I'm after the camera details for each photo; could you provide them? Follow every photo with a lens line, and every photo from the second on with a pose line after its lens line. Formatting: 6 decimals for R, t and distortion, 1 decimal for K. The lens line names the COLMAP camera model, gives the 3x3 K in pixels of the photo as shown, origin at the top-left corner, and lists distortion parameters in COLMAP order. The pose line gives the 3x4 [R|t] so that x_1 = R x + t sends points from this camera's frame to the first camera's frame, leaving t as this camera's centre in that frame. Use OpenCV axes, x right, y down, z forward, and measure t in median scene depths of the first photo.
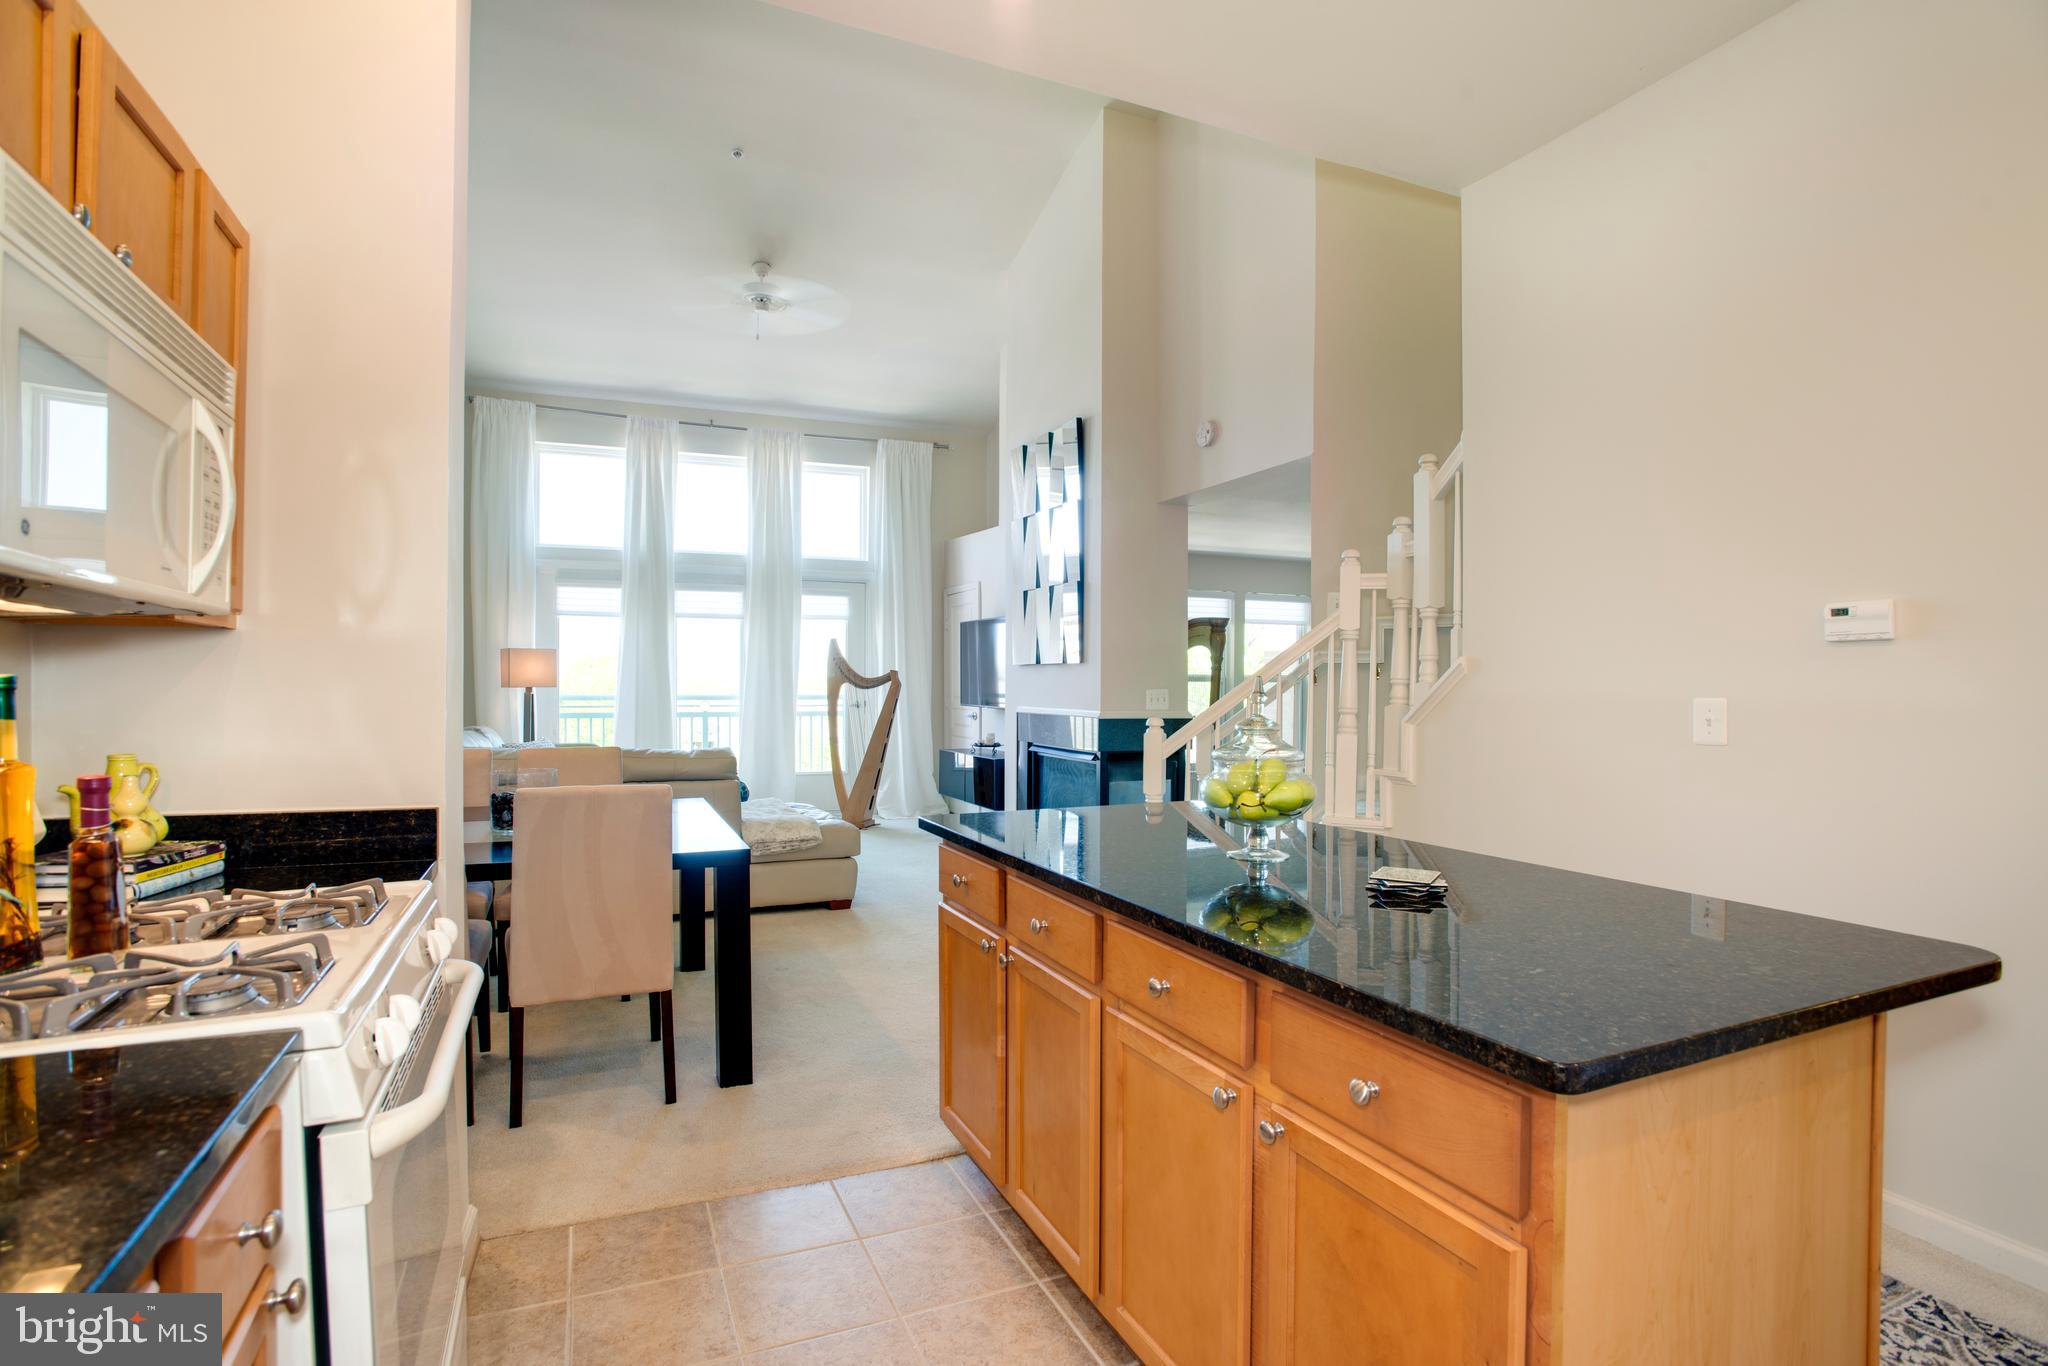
lens RADIAL K [[1010.1, 0, 997.6], [0, 1010.1, 674.2], [0, 0, 1]] dist [-0.051611, 0.021764]
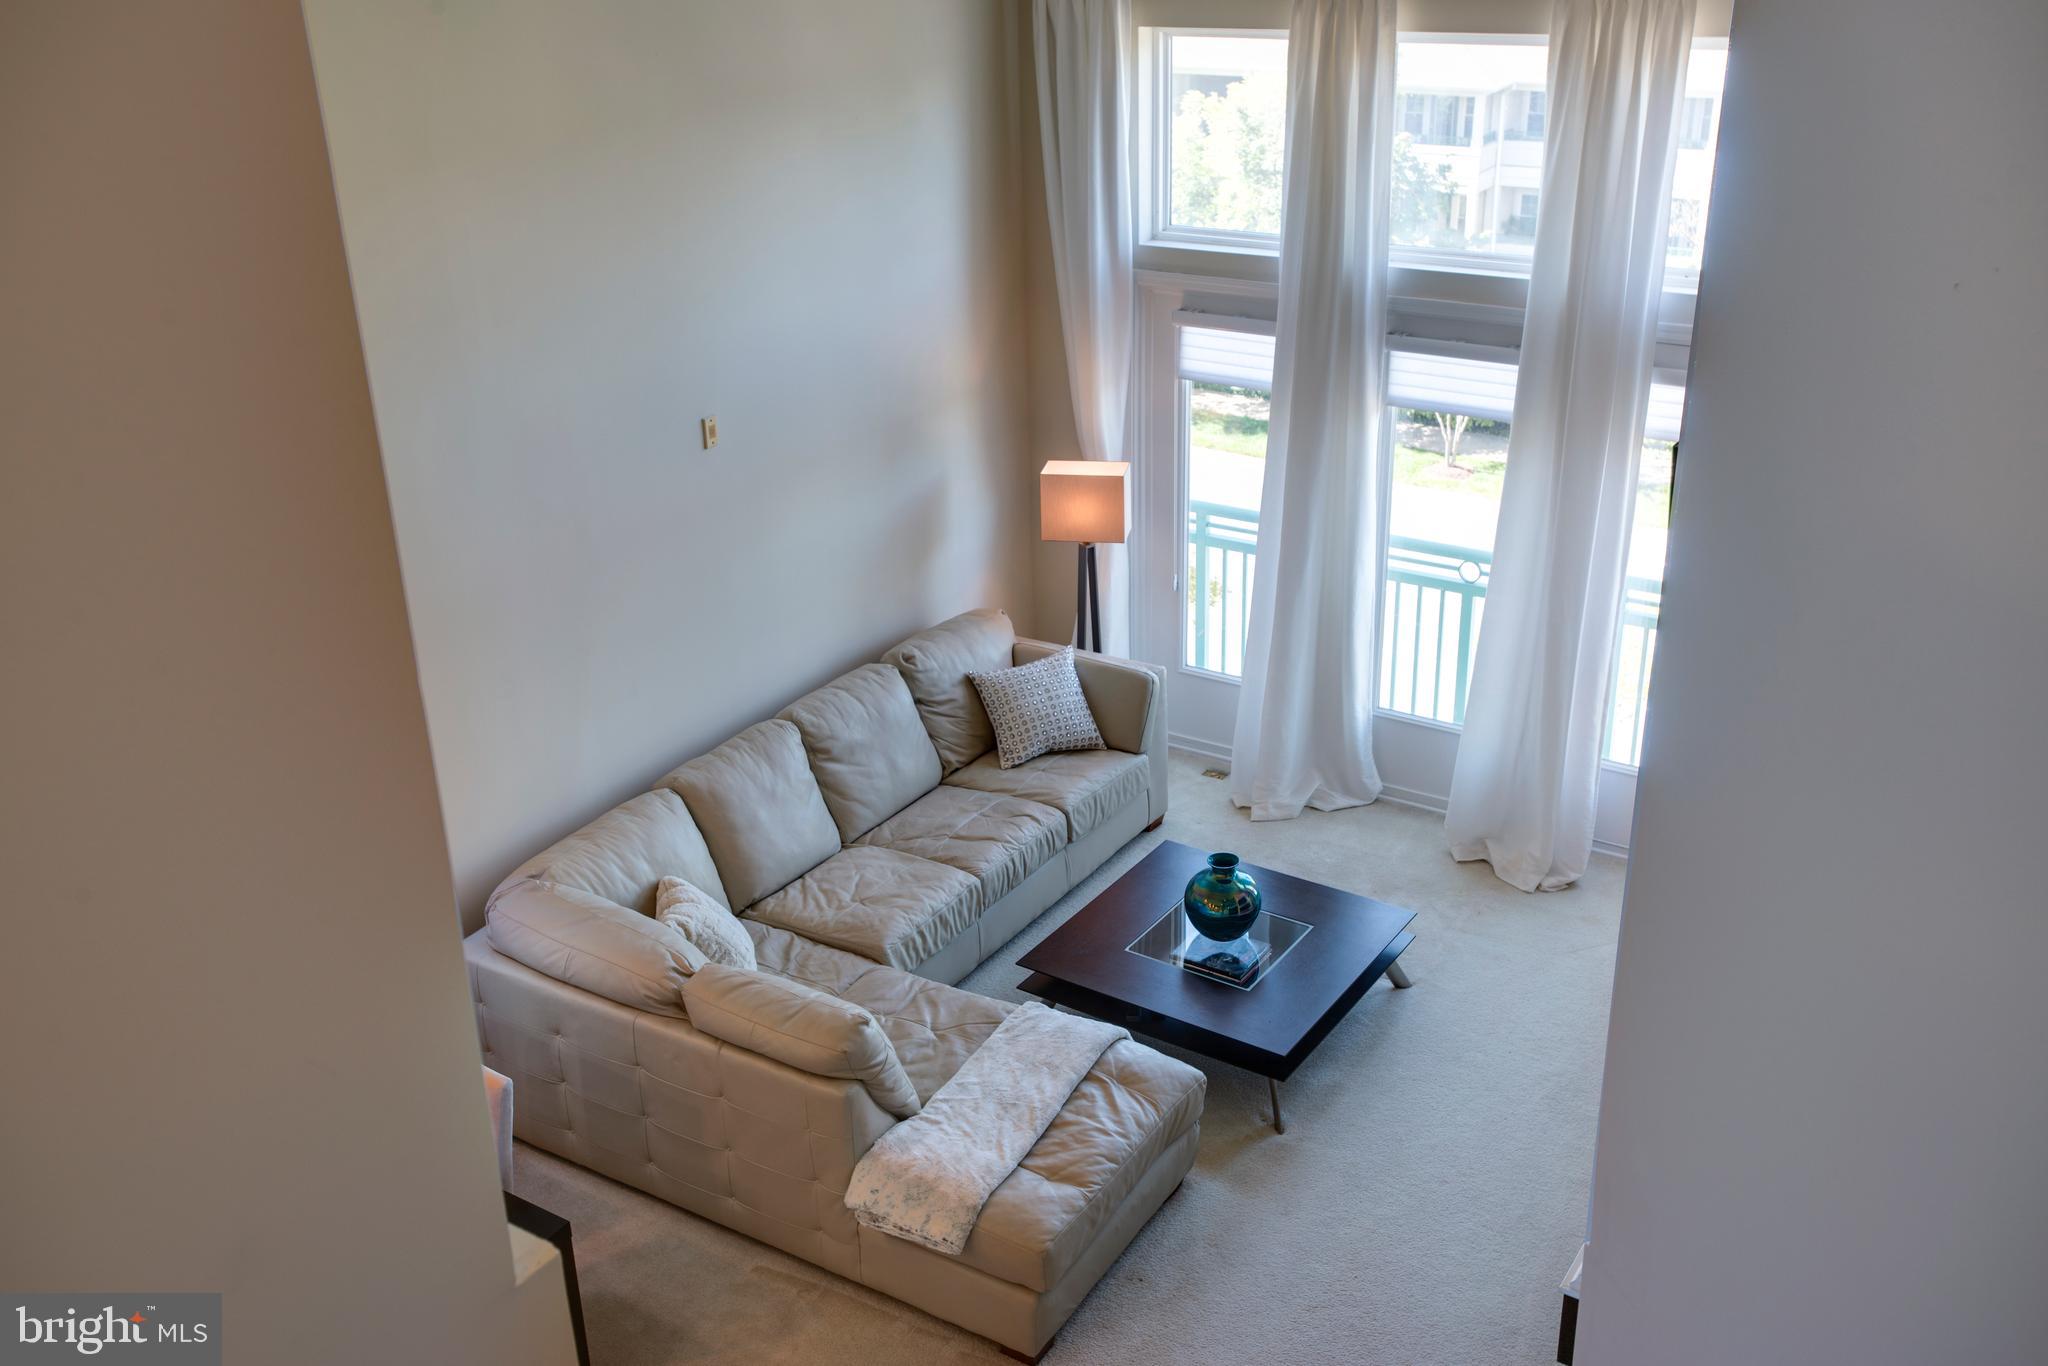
lens RADIAL K [[1972.3, 0, 1024.8], [0, 1972.3, 665.7], [0, 0, 1]] dist [0.051725, 0.000000]
pose [[0.577340, 0.300391, -0.759239, 0.329156], [0.035132, 0.919866, 0.390657, -0.317072], [0.815748, -0.252216, 0.520522, 0.357422]]
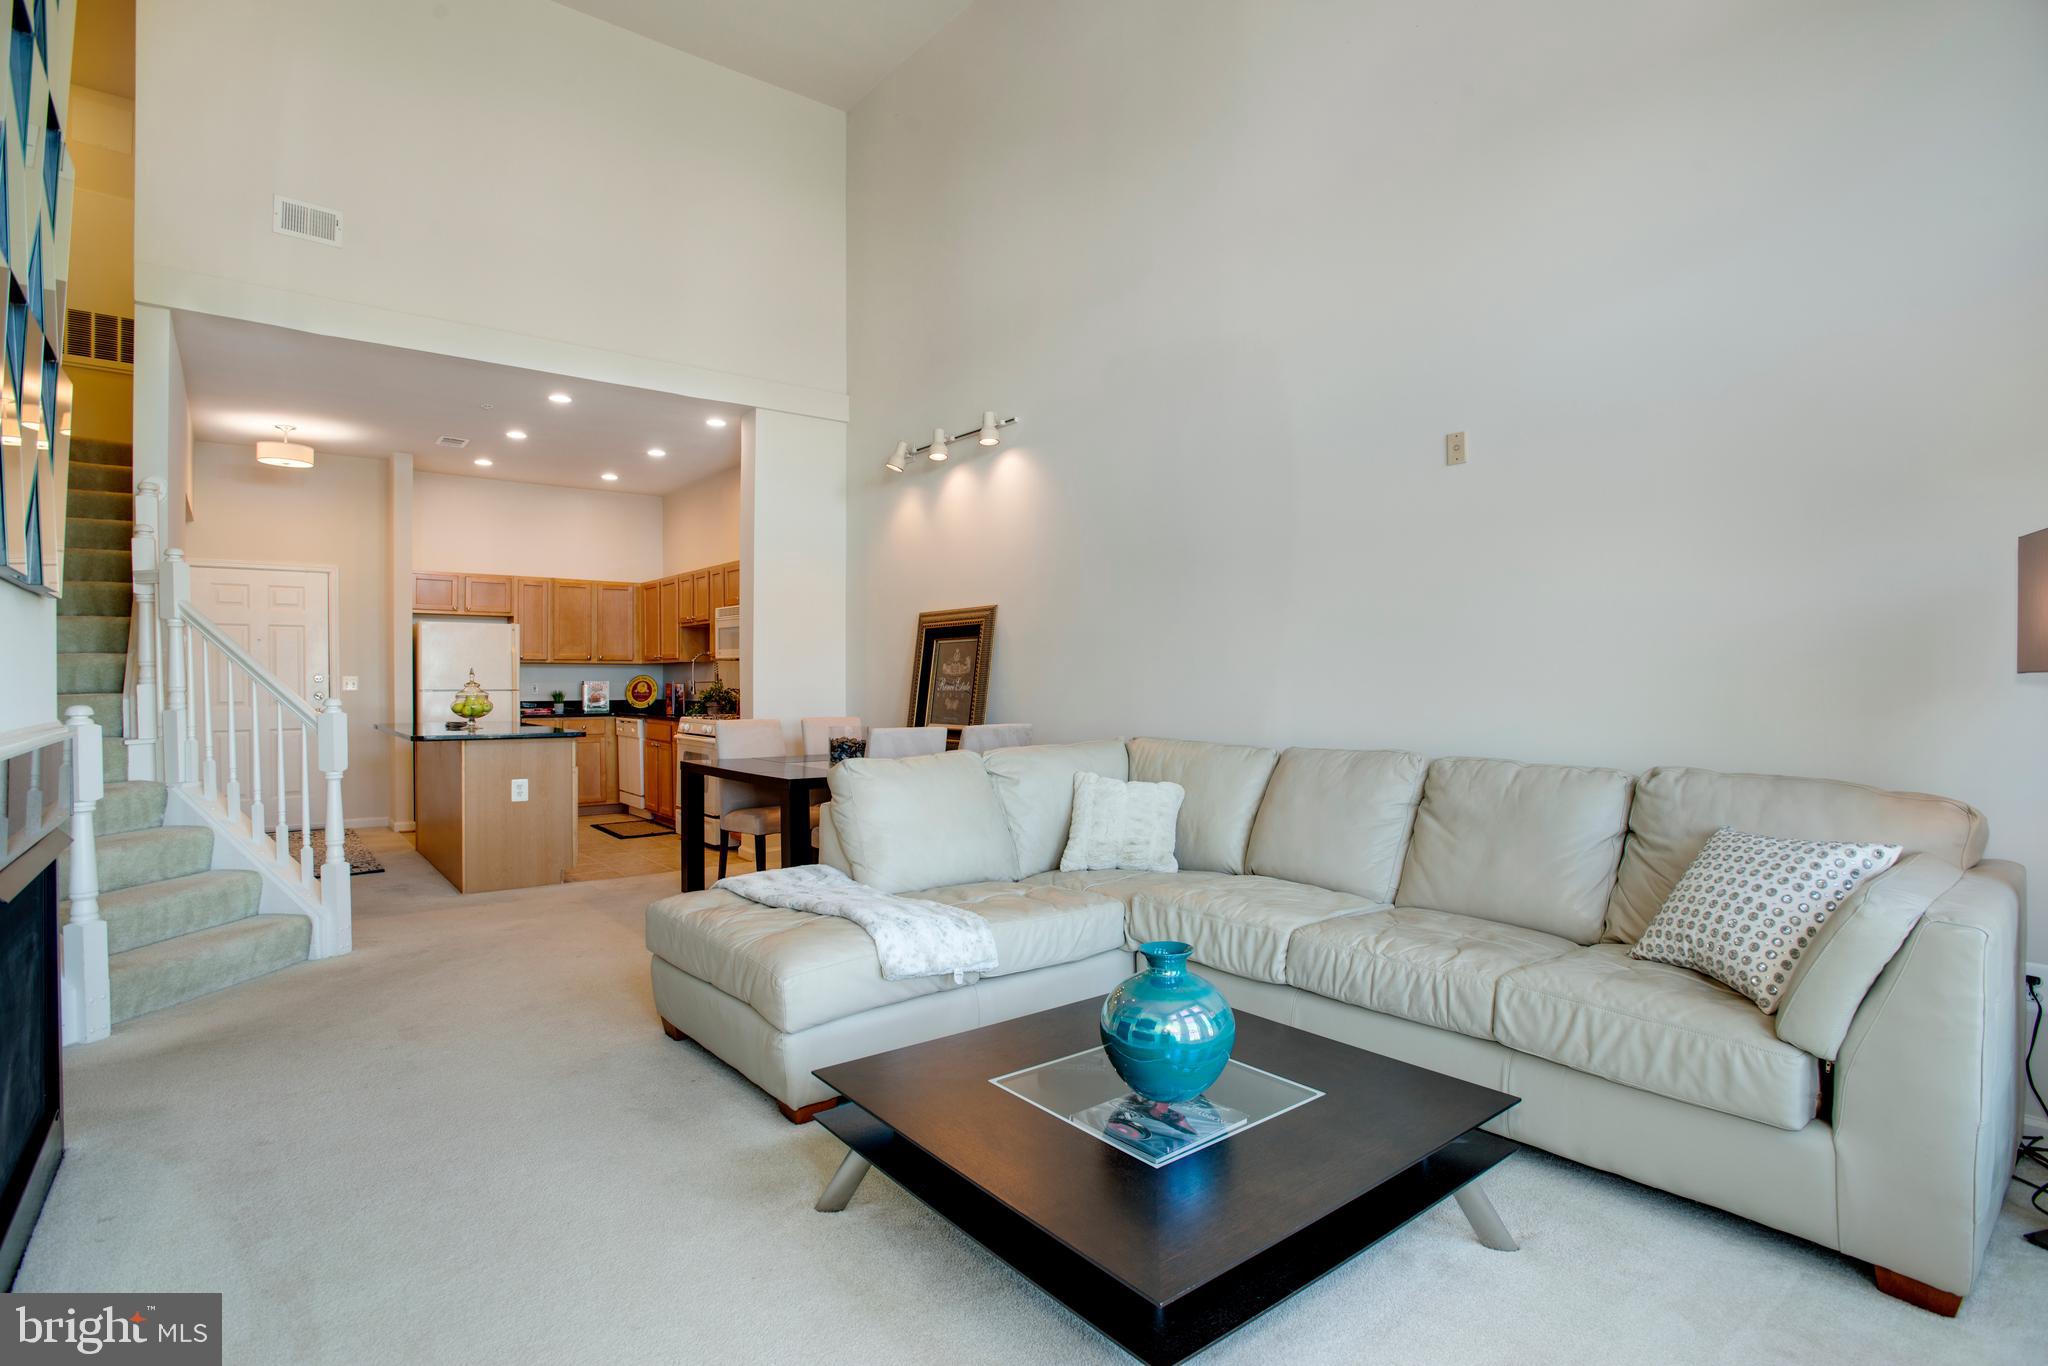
lens RADIAL K [[1010.1, 0, 1011.8], [0, 1010.1, 690.0], [0, 0, 1]] dist [-0.051611, 0.021764]
pose [[-0.959832, 0.000841, -0.280575, -0.116658], [0.000253, 0.999998, 0.002130, 0.015634], [0.280576, 0.001973, -0.959830, 1.060603]]
